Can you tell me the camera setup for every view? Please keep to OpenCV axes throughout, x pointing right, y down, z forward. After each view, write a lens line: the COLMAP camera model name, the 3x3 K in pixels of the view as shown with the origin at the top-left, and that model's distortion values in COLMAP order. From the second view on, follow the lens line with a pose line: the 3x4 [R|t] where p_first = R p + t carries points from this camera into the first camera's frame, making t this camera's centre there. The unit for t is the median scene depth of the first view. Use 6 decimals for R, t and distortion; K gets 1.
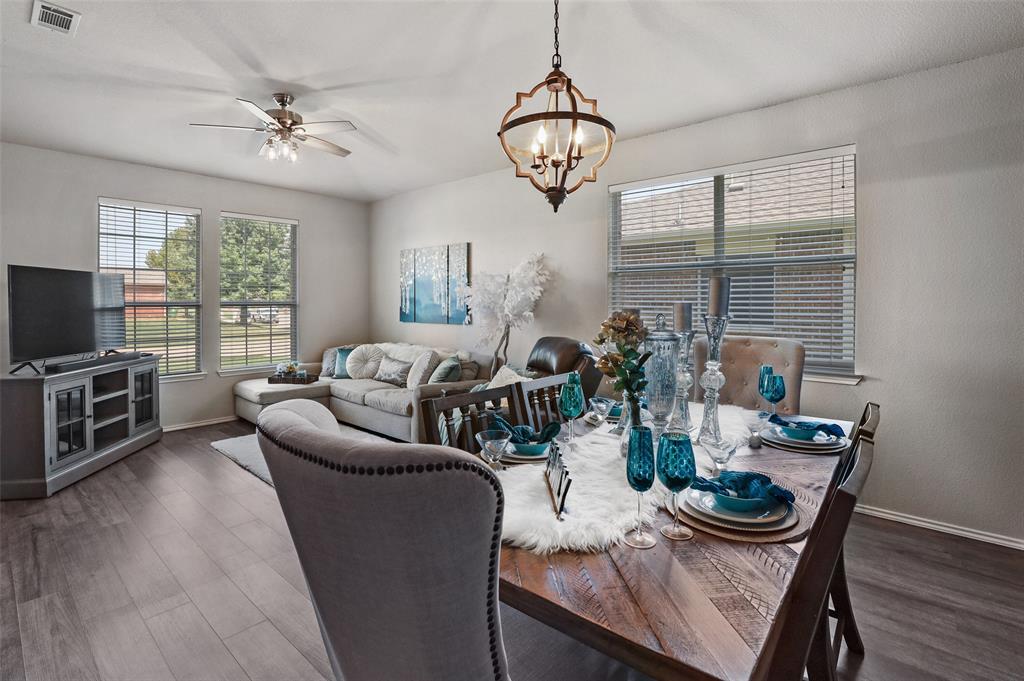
lens RADIAL K [[475.5, 0, 501.7], [0, 475.5, 306.6], [0, 0, 1]] dist [-0.007947, 0.004200]
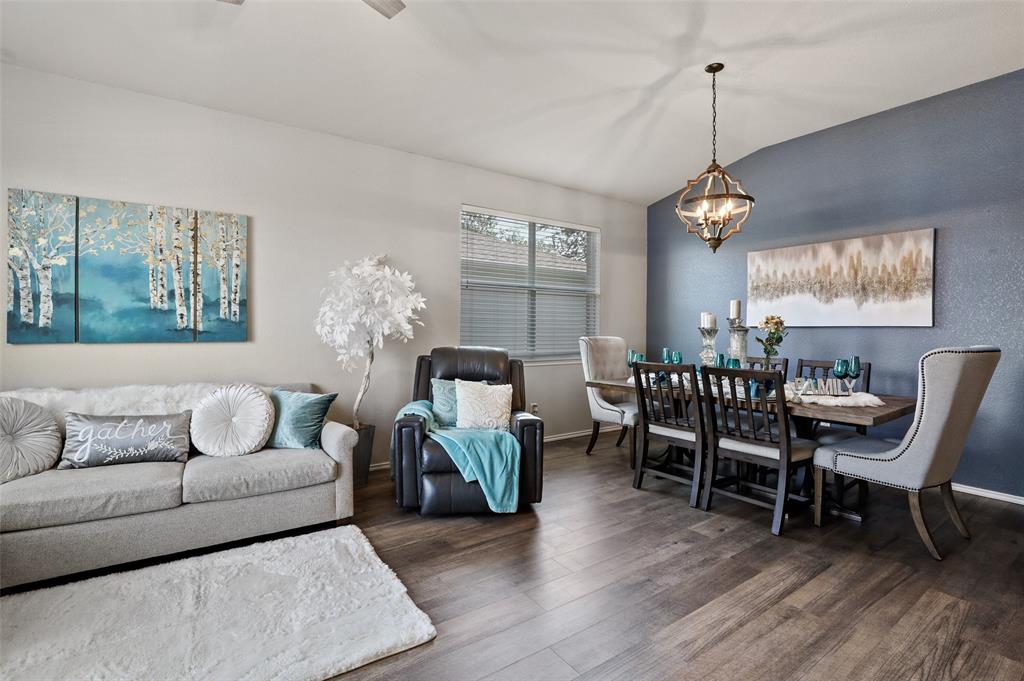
lens RADIAL K [[475.5, 0, 509.9], [0, 475.5, 331.5], [0, 0, 1]] dist [-0.007947, 0.004200]
pose [[0.250236, -0.007459, 0.968156, -0.668805], [0.000185, 0.999971, 0.007656, 0.020773], [-0.968185, -0.001737, 0.250230, 0.530368]]
